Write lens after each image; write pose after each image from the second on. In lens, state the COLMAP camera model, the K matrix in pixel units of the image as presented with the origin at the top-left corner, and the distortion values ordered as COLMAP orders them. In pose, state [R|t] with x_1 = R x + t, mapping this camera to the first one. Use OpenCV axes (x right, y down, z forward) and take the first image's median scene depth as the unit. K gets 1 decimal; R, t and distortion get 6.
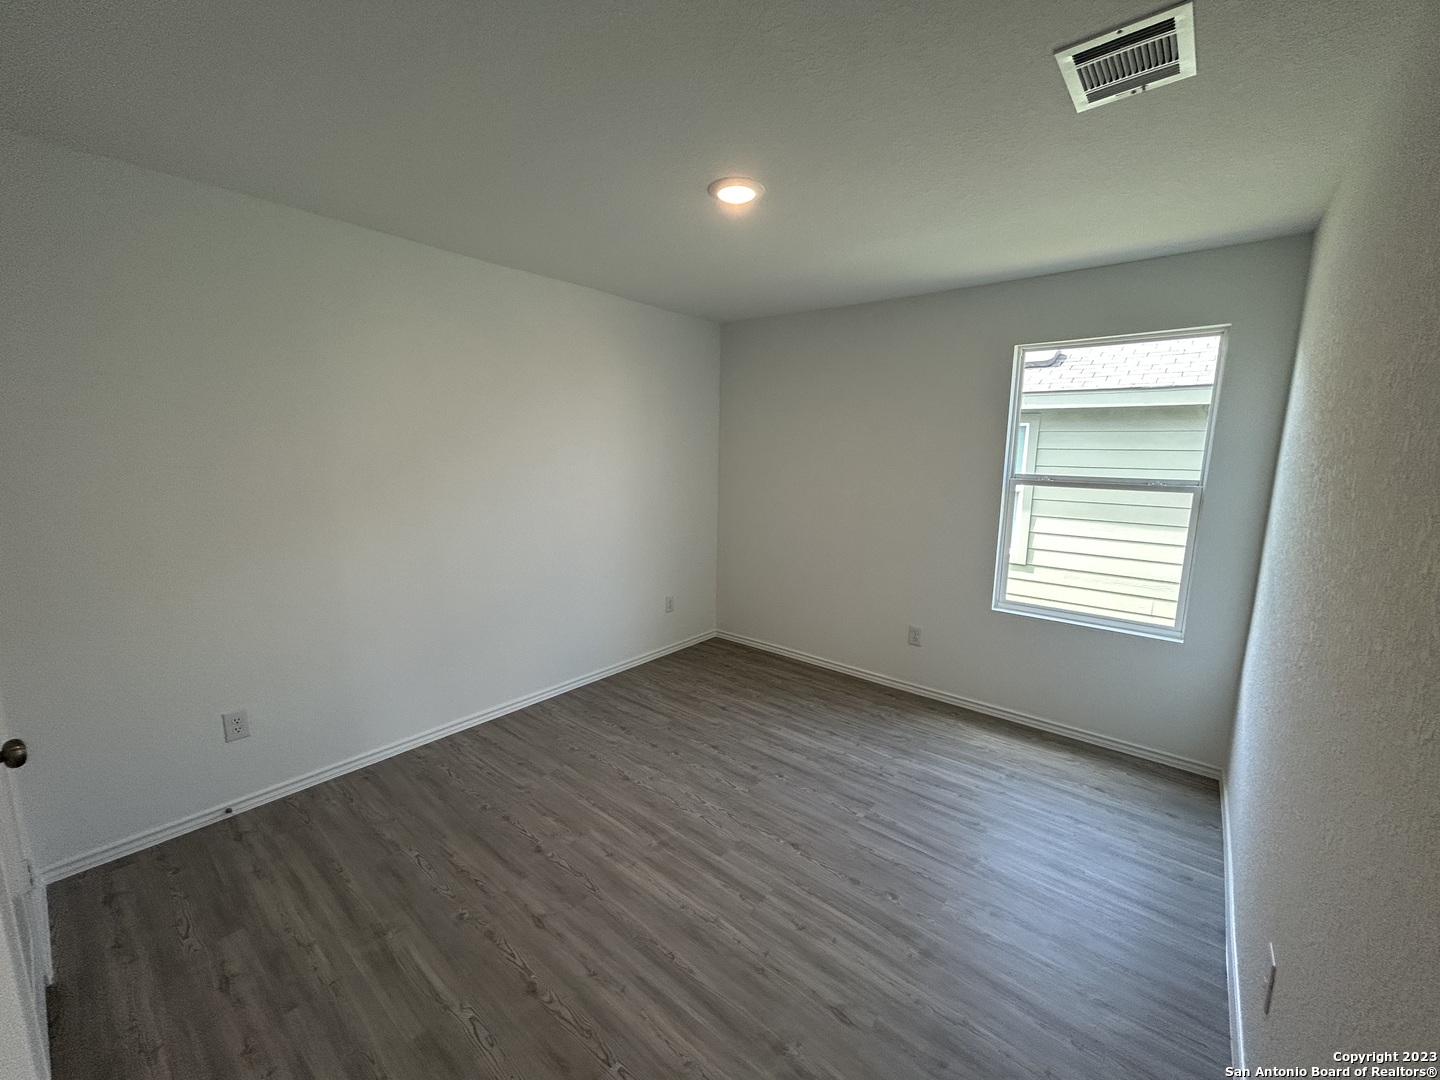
lens RADIAL K [[579.4, 0, 716.4], [0, 579.4, 536.7], [0, 0, 1]] dist [0.003139, 0.000332]
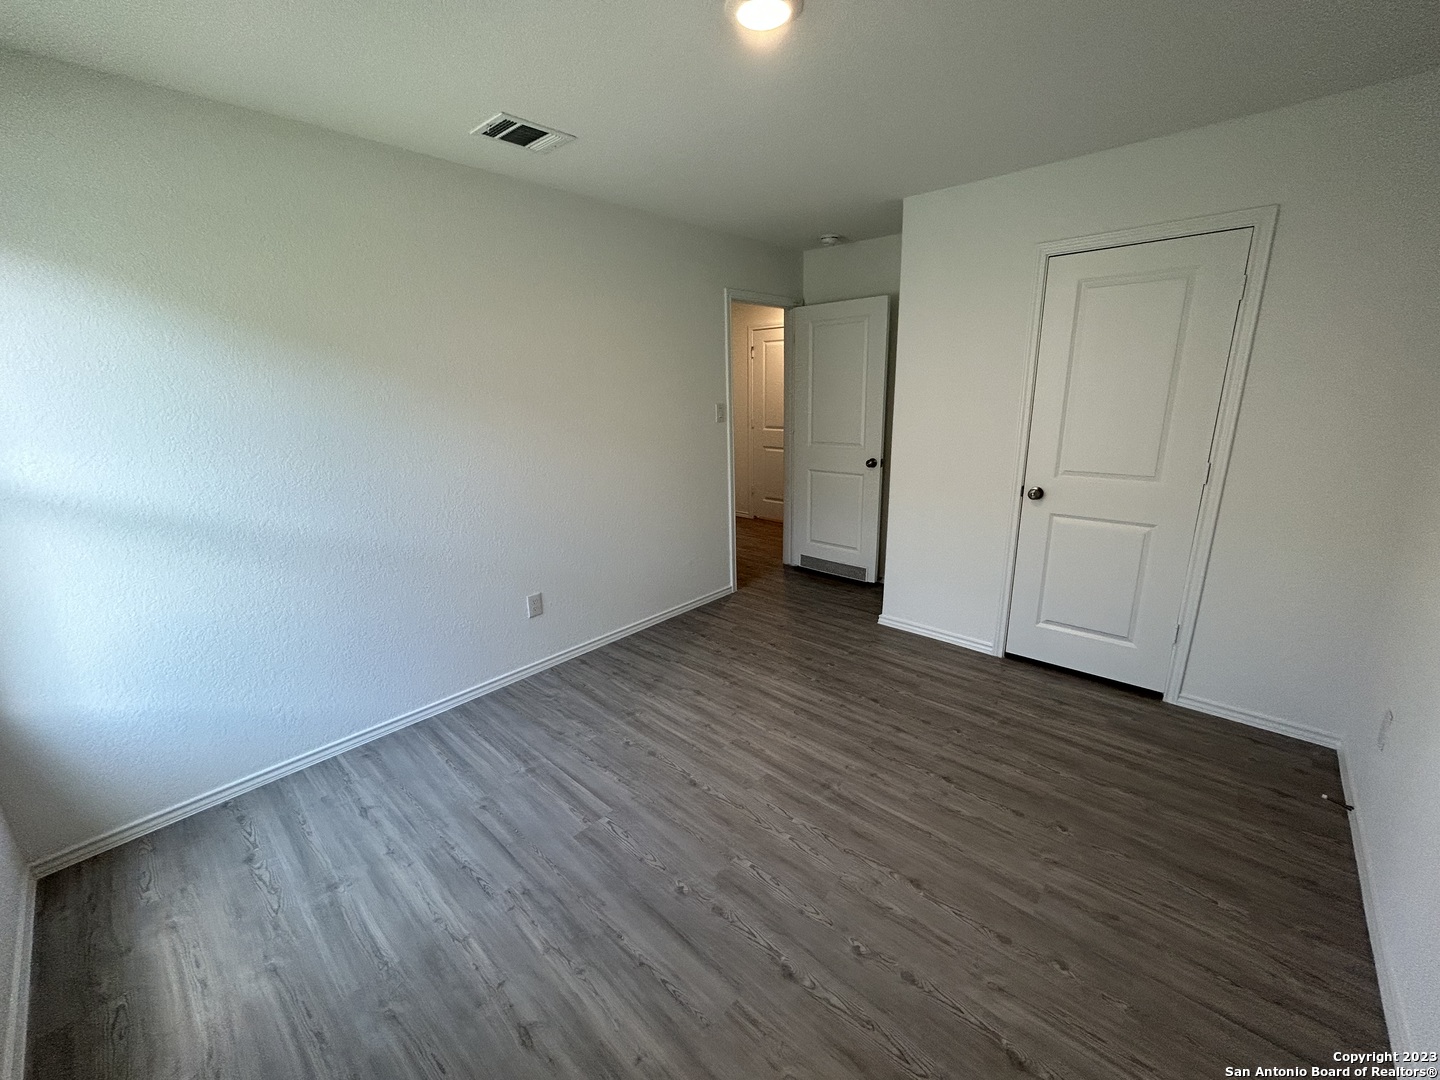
lens RADIAL K [[578.9, 0, 719.3], [0, 578.9, 535.9], [0, 0, 1]] dist [0.001604, -0.000433]
pose [[-0.999083, -0.004184, 0.042611, 0.046241], [0.013340, 0.915263, 0.402636, -0.242008], [-0.040685, 0.402836, -0.914368, 1.624561]]
